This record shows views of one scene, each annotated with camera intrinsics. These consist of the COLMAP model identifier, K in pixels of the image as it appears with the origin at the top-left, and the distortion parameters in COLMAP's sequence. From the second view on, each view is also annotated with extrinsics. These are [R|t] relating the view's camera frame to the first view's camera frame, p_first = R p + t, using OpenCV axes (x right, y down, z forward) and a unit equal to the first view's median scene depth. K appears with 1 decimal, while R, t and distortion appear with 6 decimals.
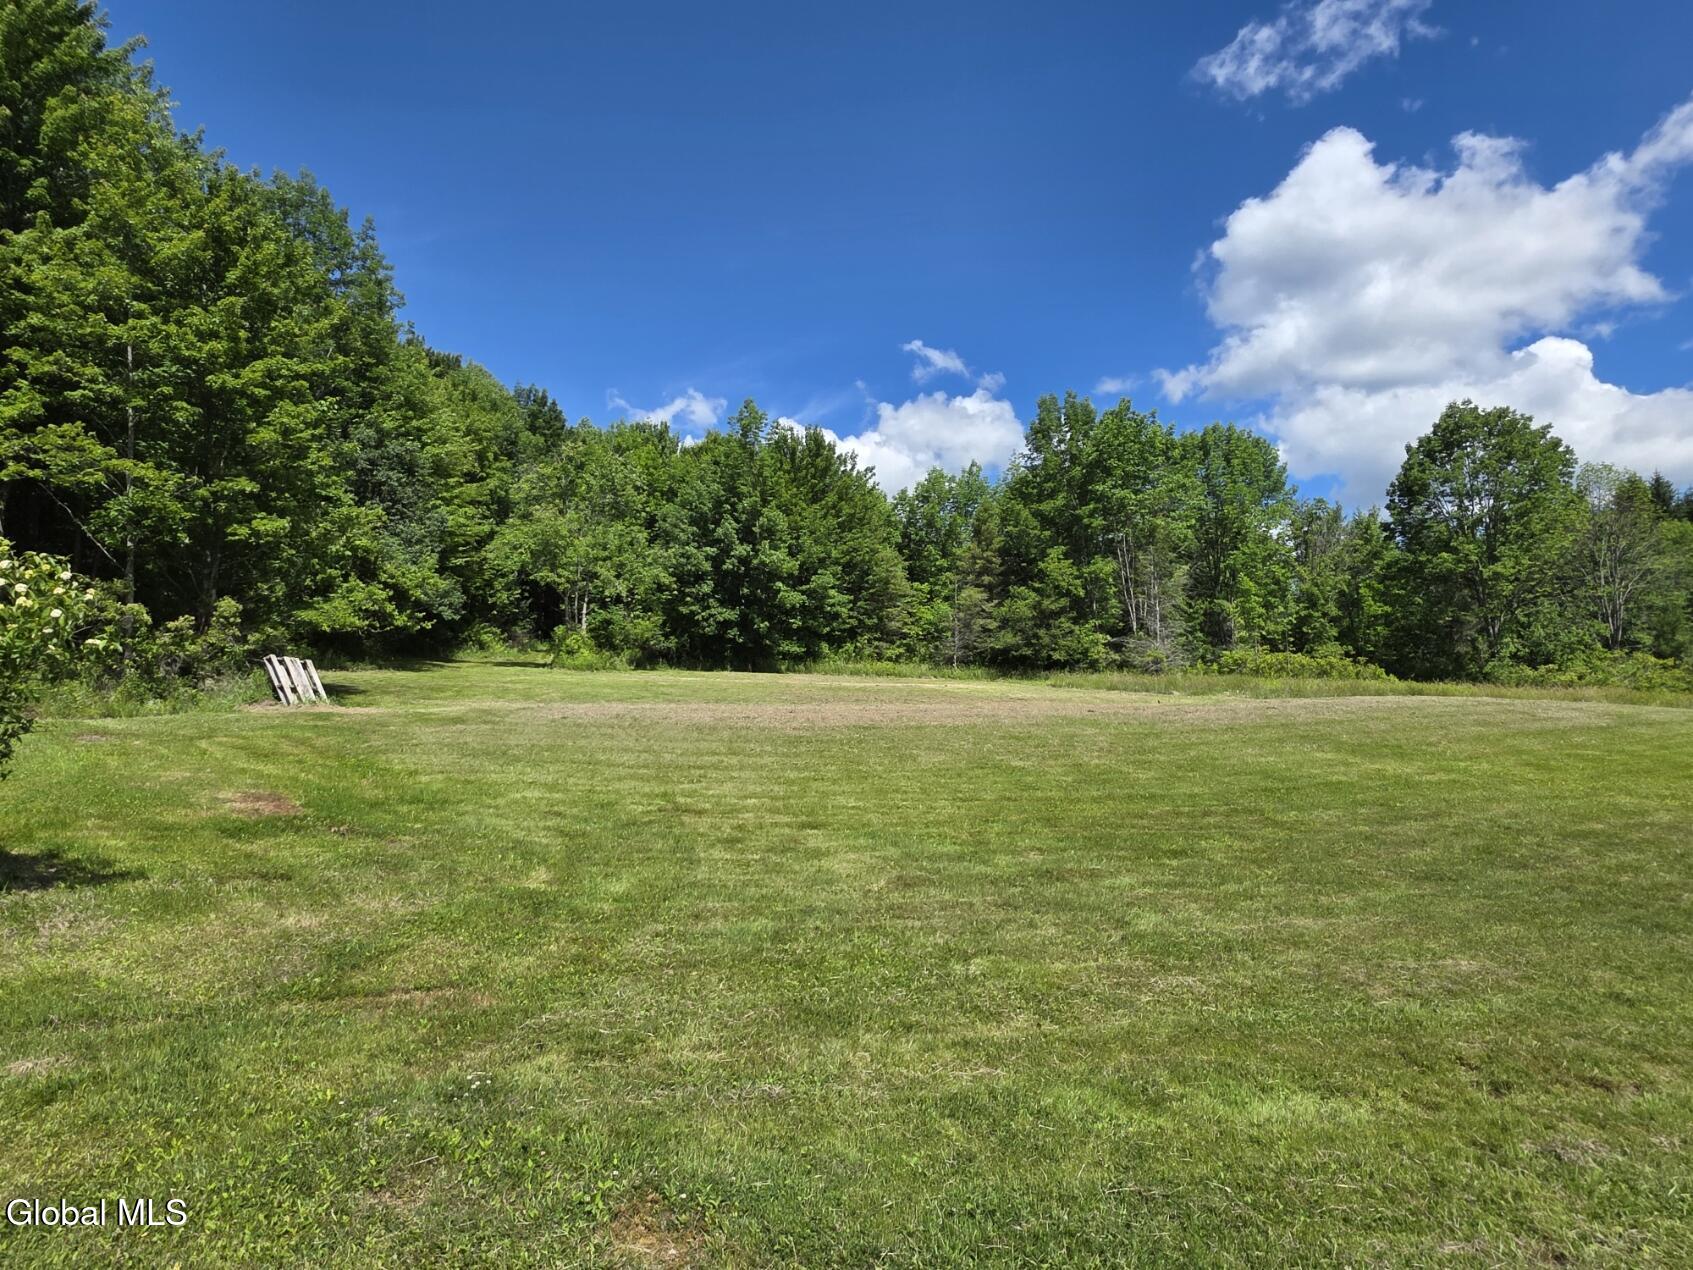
lens RADIAL K [[892.5, 0, 848.0], [0, 892.5, 612.7], [0, 0, 1]] dist [0.004042, -0.001527]
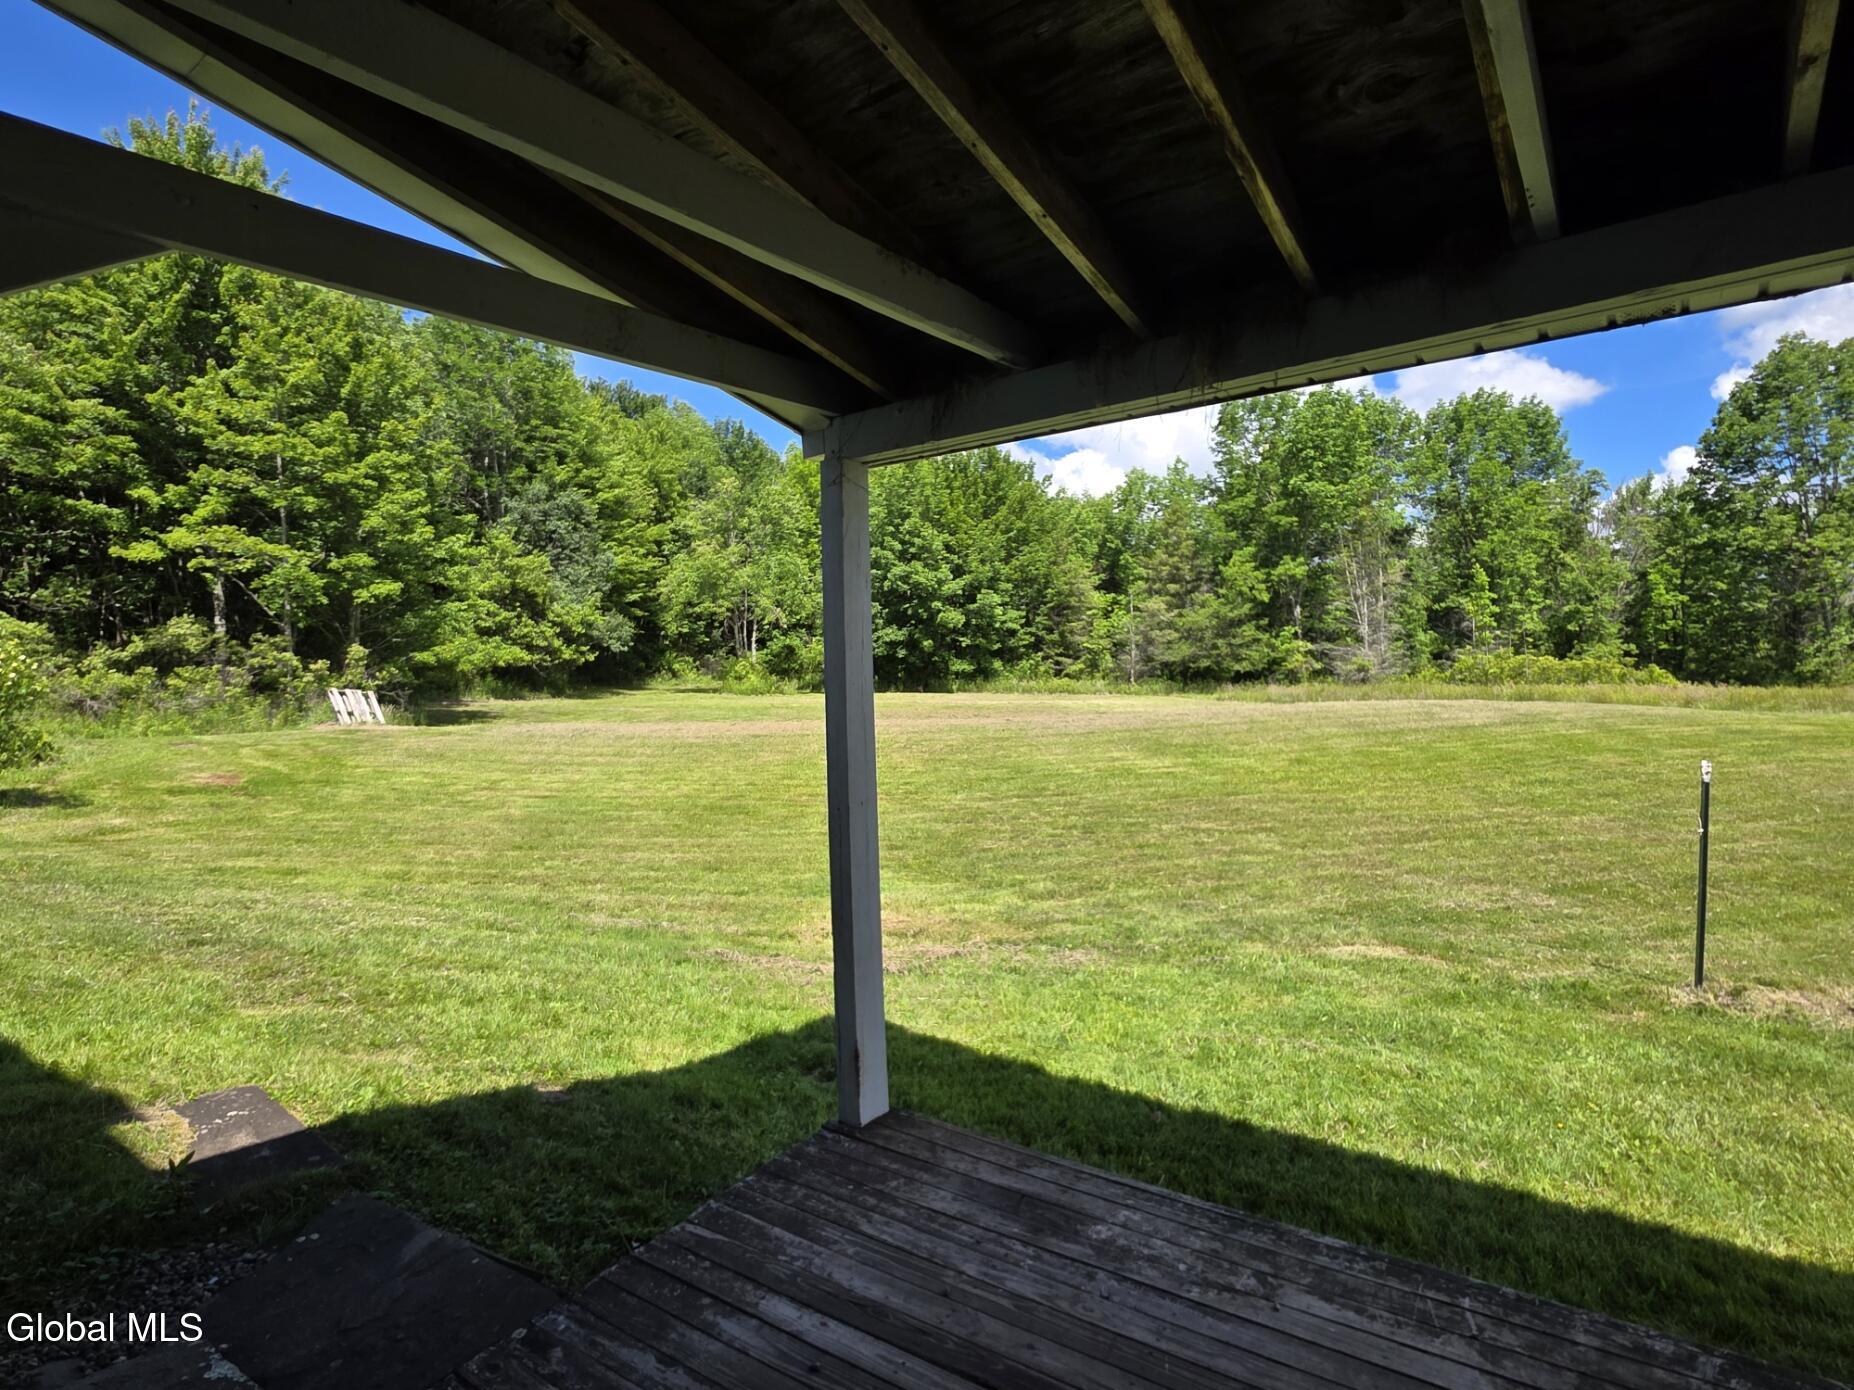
lens RADIAL K [[977.3, 0, 928.8], [0, 977.3, 674.6], [0, 0, 1]] dist [0.004042, -0.001527]
pose [[0.971689, -0.028126, -0.234582, 0.188333], [0.039420, 0.998271, 0.043597, -0.001190], [0.232950, -0.051610, 0.971118, -0.077238]]
